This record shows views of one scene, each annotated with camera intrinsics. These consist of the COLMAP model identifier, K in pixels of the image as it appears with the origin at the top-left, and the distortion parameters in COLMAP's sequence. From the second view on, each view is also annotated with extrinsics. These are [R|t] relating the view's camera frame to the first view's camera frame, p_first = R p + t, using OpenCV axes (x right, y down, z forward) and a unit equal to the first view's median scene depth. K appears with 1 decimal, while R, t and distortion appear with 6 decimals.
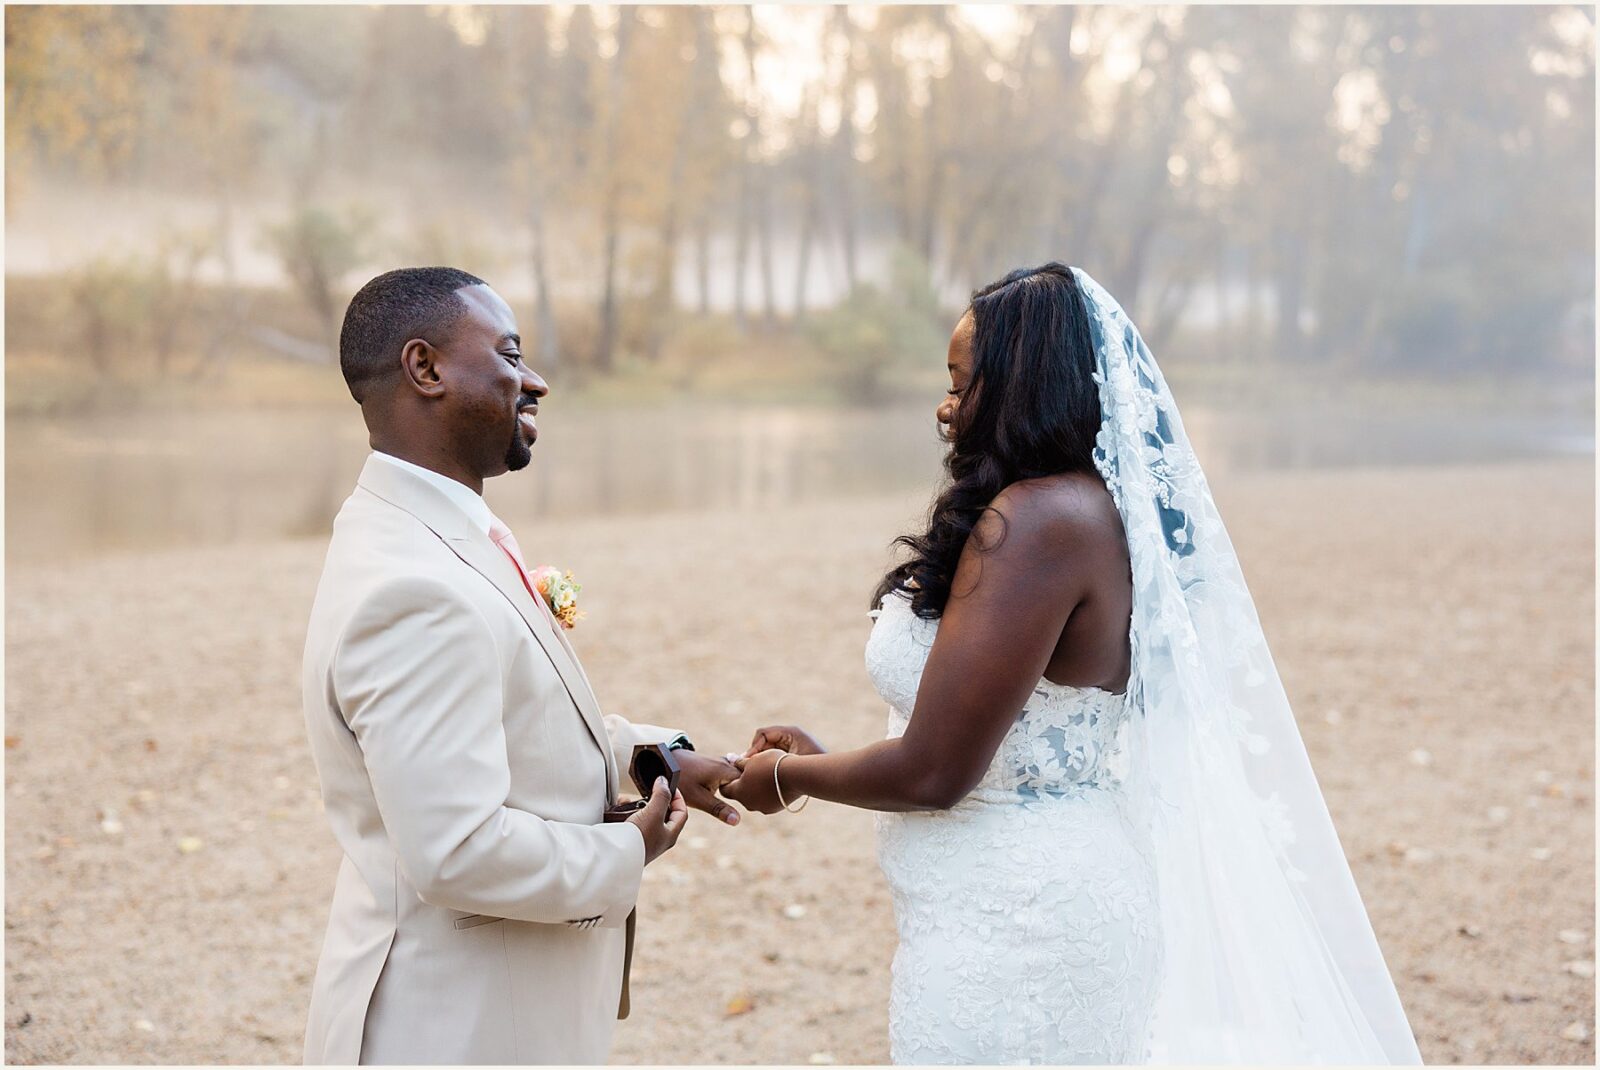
lens RADIAL K [[1692.1, 0, 802.9], [0, 1692.1, 531.1], [0, 0, 1]] dist [-0.001127, 0.009698]
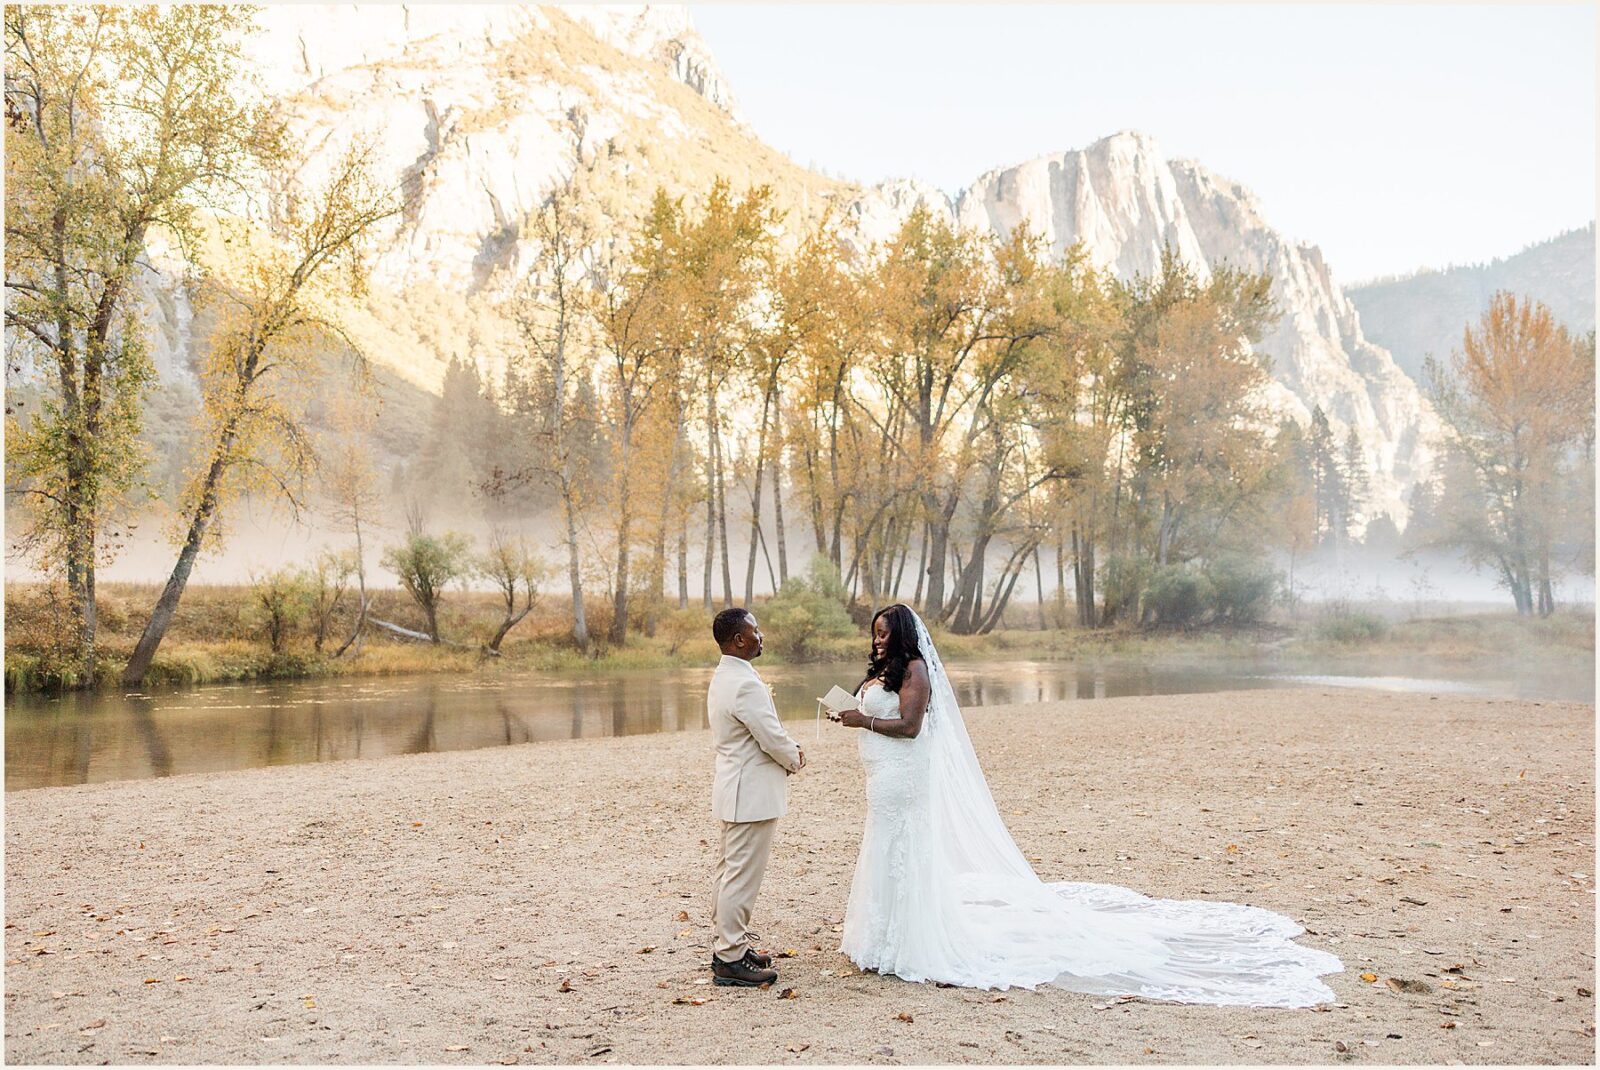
lens RADIAL K [[1260.1, 0, 809.1], [0, 1260.1, 537.5], [0, 0, 1]] dist [0.001807, 0.000508]
pose [[0.998306, -0.020045, 0.054628, -0.020919], [0.029305, 0.984241, -0.174388, 0.017501], [-0.050271, 0.175693, 0.983161, -0.171387]]
